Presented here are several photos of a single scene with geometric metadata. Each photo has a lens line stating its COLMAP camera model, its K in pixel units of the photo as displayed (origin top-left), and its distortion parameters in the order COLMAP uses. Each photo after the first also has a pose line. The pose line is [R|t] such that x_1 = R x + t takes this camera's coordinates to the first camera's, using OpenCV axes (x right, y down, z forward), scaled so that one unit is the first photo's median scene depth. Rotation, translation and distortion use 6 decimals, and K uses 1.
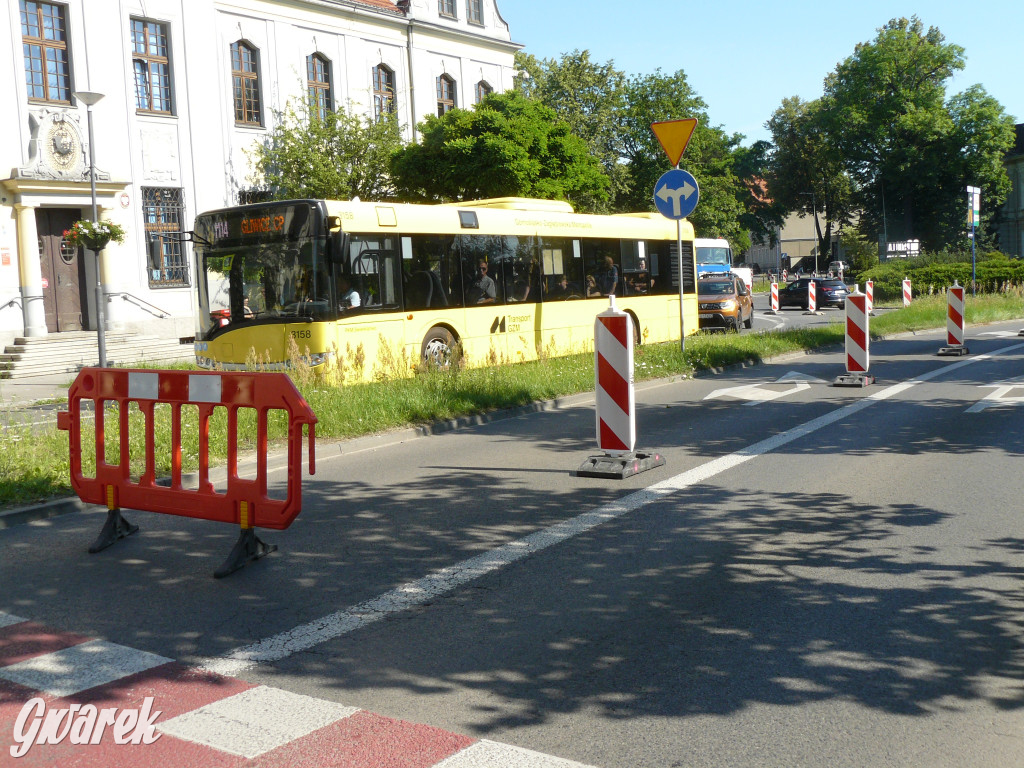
lens RADIAL K [[1177.2, 0, 510.5], [0, 1177.2, 397.2], [0, 0, 1]] dist [-0.166625, 0.249050]
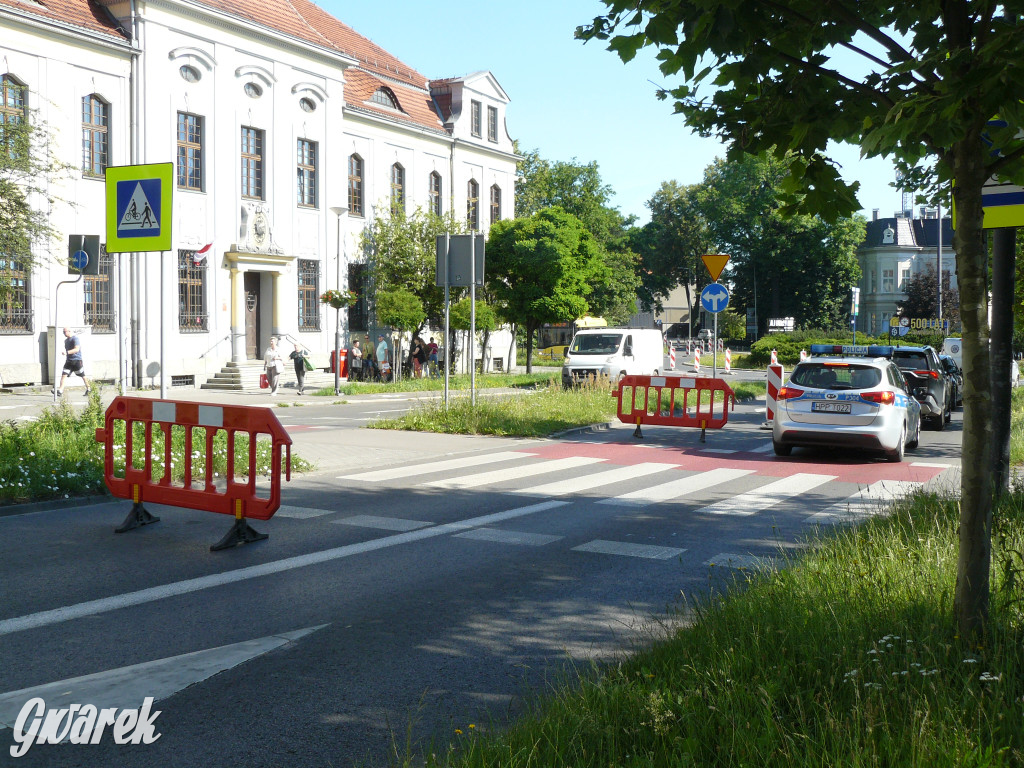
lens RADIAL K [[1177.2, 0, 510.5], [0, 1177.2, 397.2], [0, 0, 1]] dist [-0.166625, 0.249050]
pose [[0.990230, 0.043747, 0.132405, -0.117824], [-0.037763, 0.998163, -0.047376, 0.020073], [-0.134235, 0.041914, 0.990063, -0.204033]]
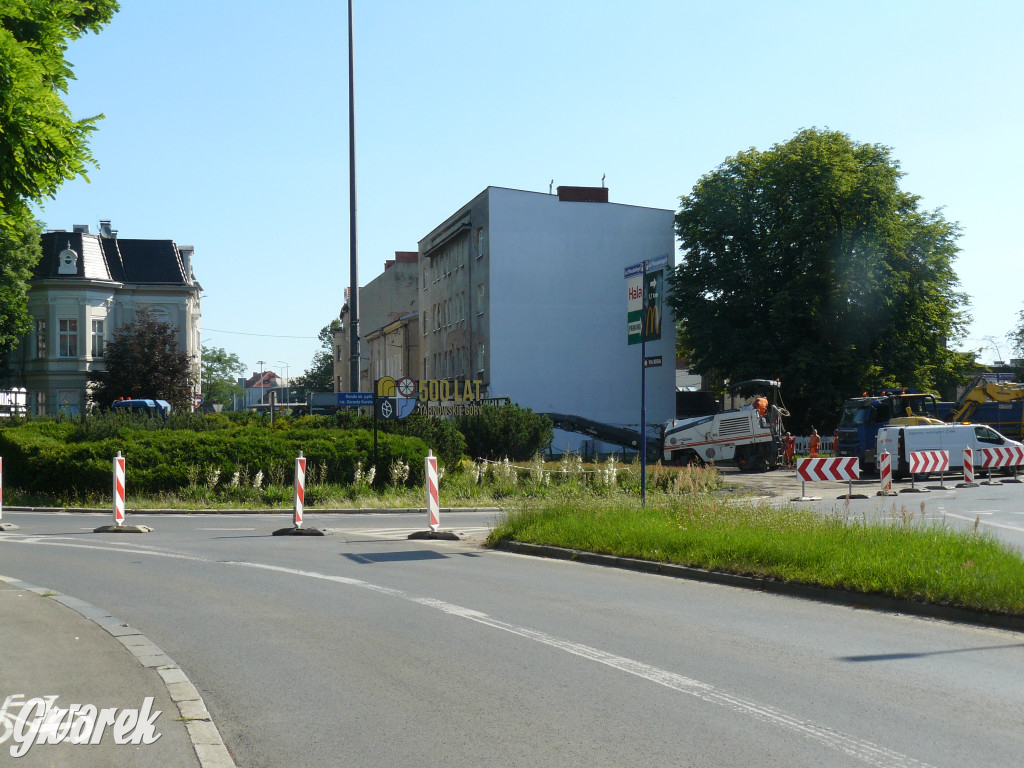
lens RADIAL K [[1434.1, 0, 513.2], [0, 1434.1, 406.3], [0, 0, 1]] dist [-0.027346, 0.135389]
pose [[0.637123, 0.058895, 0.768509, -0.045519], [0.050080, 0.991806, -0.117526, -0.035415], [-0.769133, 0.113366, 0.628953, 0.412912]]
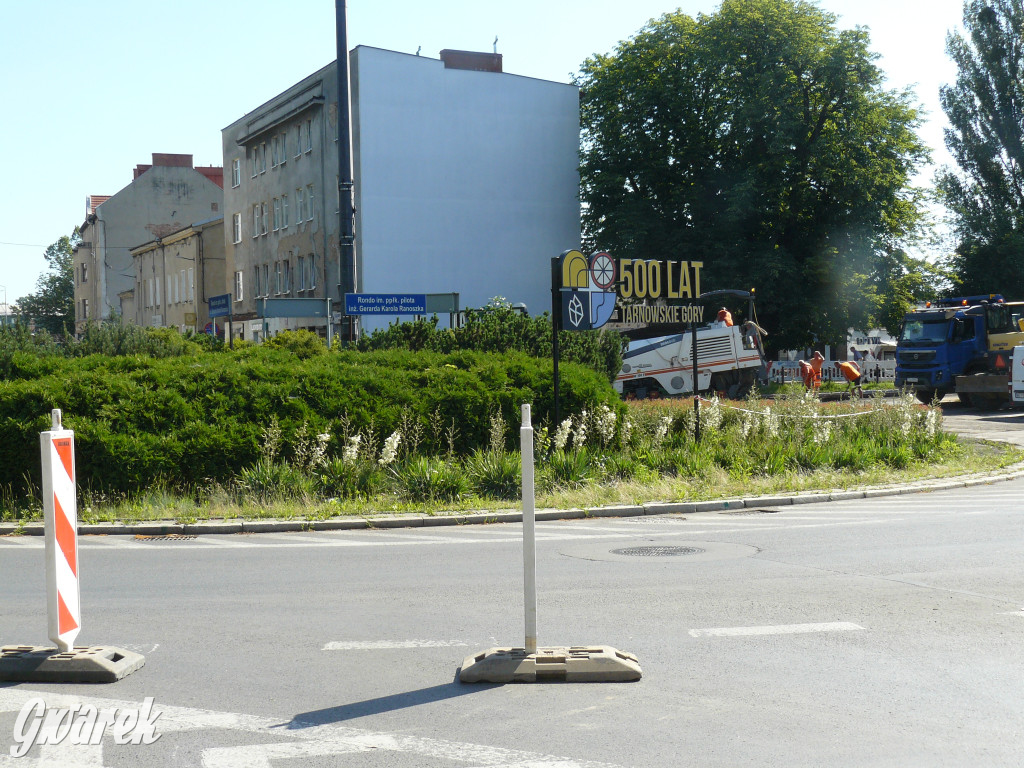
lens RADIAL K [[1434.1, 0, 513.2], [0, 1434.1, 406.3], [0, 0, 1]] dist [-0.027346, 0.135389]
pose [[0.461839, 0.011504, 0.886889, 0.086959], [0.081265, 0.995161, -0.055227, -0.069198], [-0.883233, 0.097579, 0.458670, 0.699200]]
